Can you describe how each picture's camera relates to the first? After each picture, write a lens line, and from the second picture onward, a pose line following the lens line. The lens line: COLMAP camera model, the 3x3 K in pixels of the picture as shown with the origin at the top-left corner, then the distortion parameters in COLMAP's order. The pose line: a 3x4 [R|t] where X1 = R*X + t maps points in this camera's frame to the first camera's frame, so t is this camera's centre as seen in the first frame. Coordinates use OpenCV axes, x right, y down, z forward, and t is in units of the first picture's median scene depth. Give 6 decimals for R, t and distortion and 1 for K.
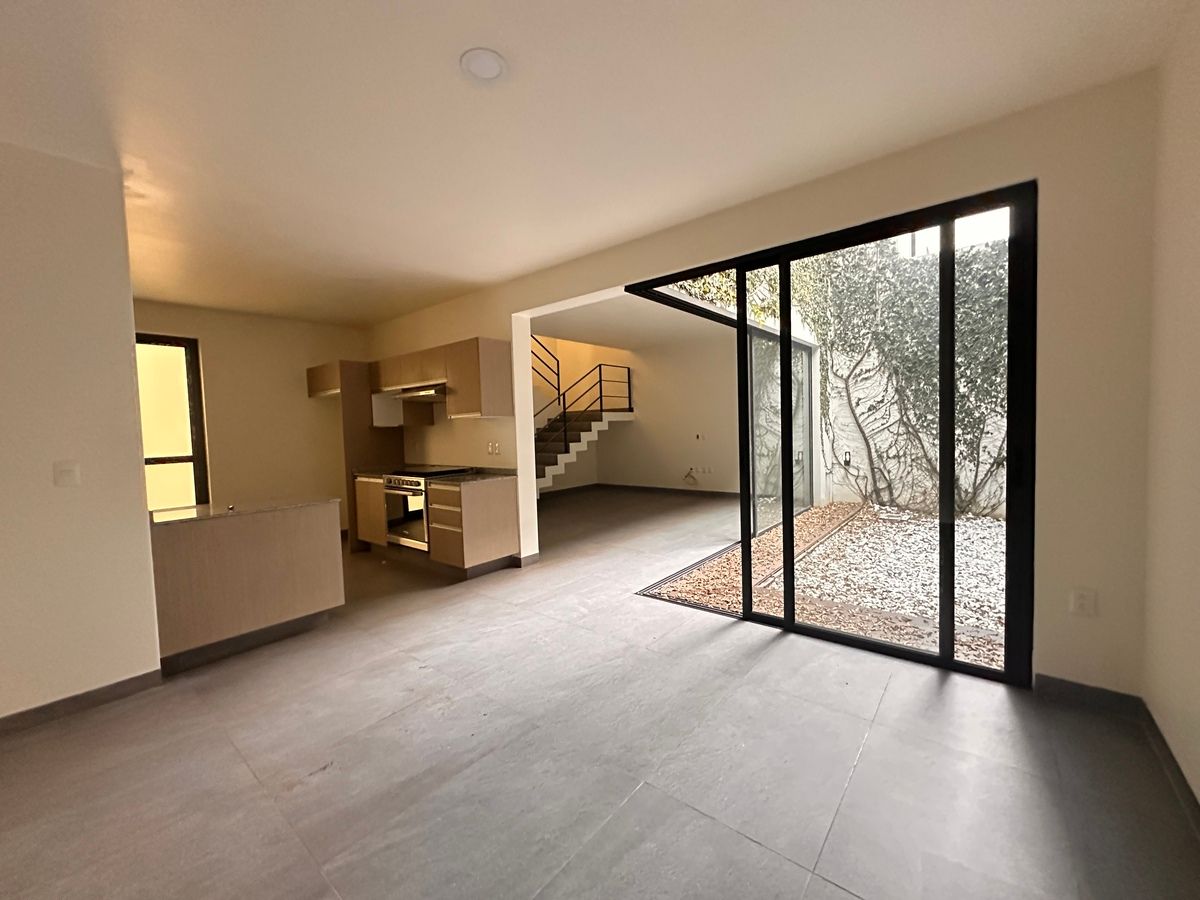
lens RADIAL K [[485.5, 0, 600.0], [0, 485.5, 450.0], [0, 0, 1]] dist [0.000570, 0.000041]
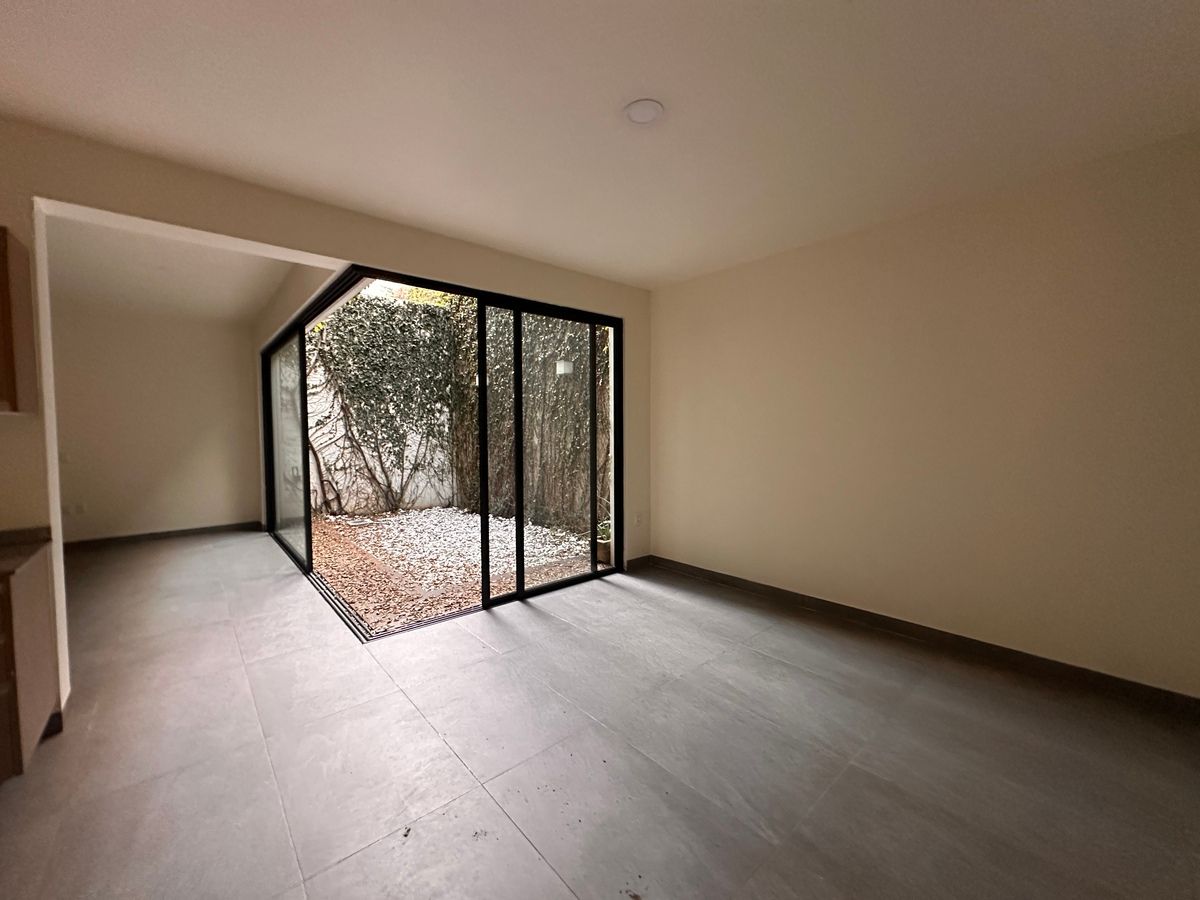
lens RADIAL K [[485.5, 0, 600.0], [0, 485.5, 450.0], [0, 0, 1]] dist [0.000570, 0.000041]
pose [[0.142953, -0.015886, 0.989602, -0.420606], [0.049093, 0.998754, 0.008941, -0.009997], [-0.988511, 0.047304, 0.143555, 0.298858]]
